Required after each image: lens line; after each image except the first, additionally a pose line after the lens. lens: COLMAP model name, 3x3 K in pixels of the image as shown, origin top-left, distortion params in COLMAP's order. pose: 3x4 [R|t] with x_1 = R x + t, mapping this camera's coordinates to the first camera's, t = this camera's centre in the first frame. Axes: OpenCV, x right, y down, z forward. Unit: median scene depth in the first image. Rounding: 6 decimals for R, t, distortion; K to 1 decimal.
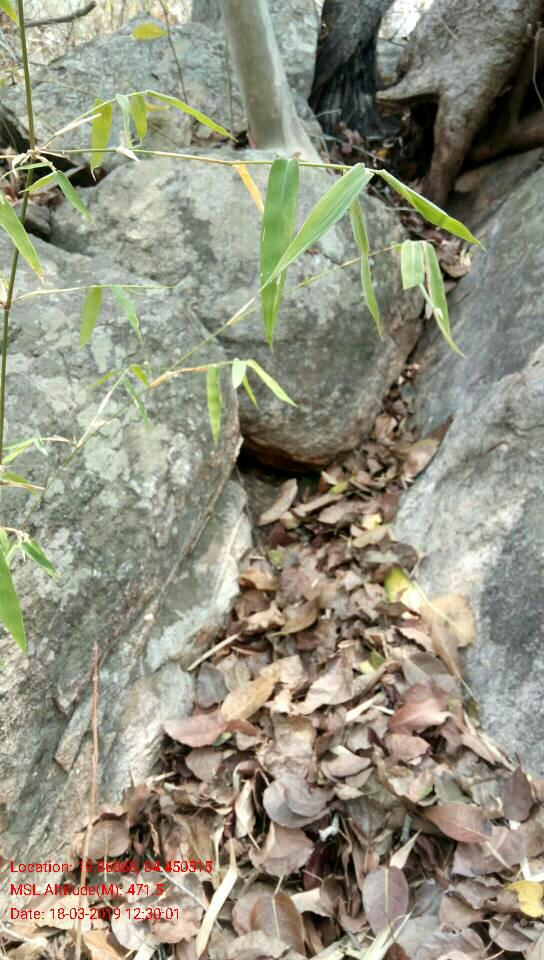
lens RADIAL K [[753.2, 0, 272.0], [0, 753.2, 480.0], [0, 0, 1]] dist [0.070731, -0.139995]
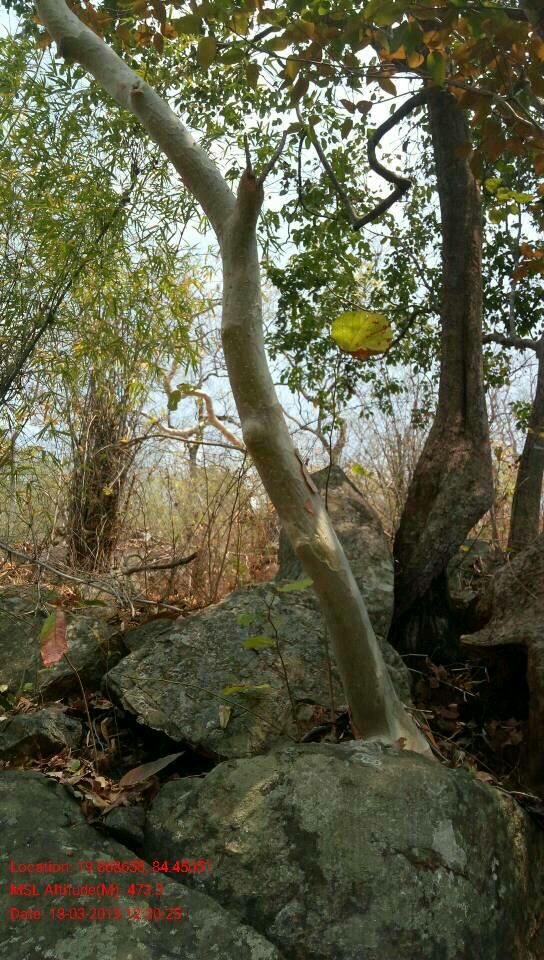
lens RADIAL K [[753.2, 0, 272.0], [0, 753.2, 480.0], [0, 0, 1]] dist [0.070731, -0.139995]
pose [[0.996181, -0.032750, -0.080935, -0.045282], [-0.017834, 0.831119, -0.555809, -0.173626], [0.085469, 0.555130, 0.827361, 0.002202]]
